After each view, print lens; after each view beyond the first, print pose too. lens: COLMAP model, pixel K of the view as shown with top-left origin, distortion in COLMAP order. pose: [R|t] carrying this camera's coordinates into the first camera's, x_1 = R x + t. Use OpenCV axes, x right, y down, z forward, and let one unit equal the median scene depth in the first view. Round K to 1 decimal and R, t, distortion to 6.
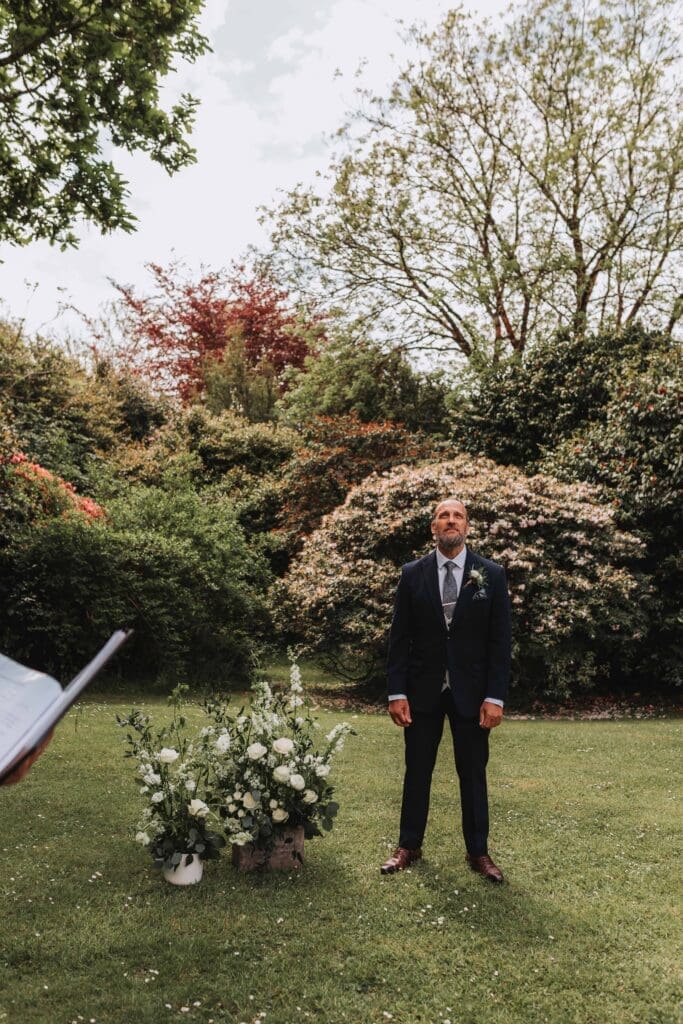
lens RADIAL K [[959.2, 0, 341.5], [0, 959.2, 512.0], [0, 0, 1]] dist [-0.046482, -0.003212]
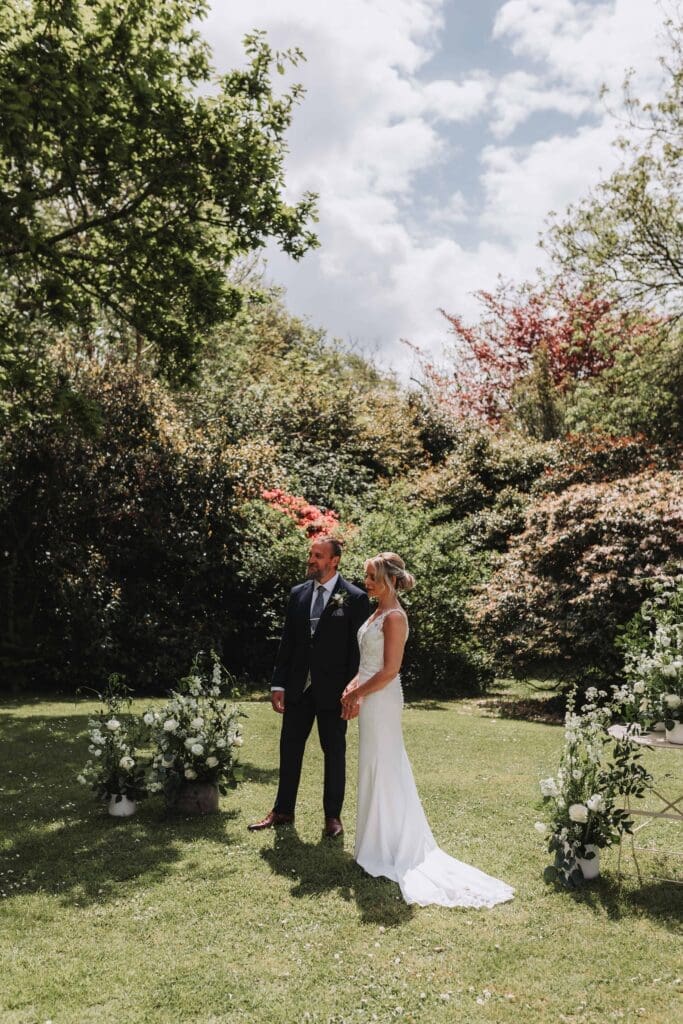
lens RADIAL K [[959.2, 0, 341.5], [0, 959.2, 512.0], [0, 0, 1]] dist [-0.046482, -0.003212]
pose [[0.909428, -0.042806, -0.413651, 0.287875], [0.037691, 0.999079, -0.020523, -0.008013], [0.414149, 0.003073, 0.910204, -0.061554]]
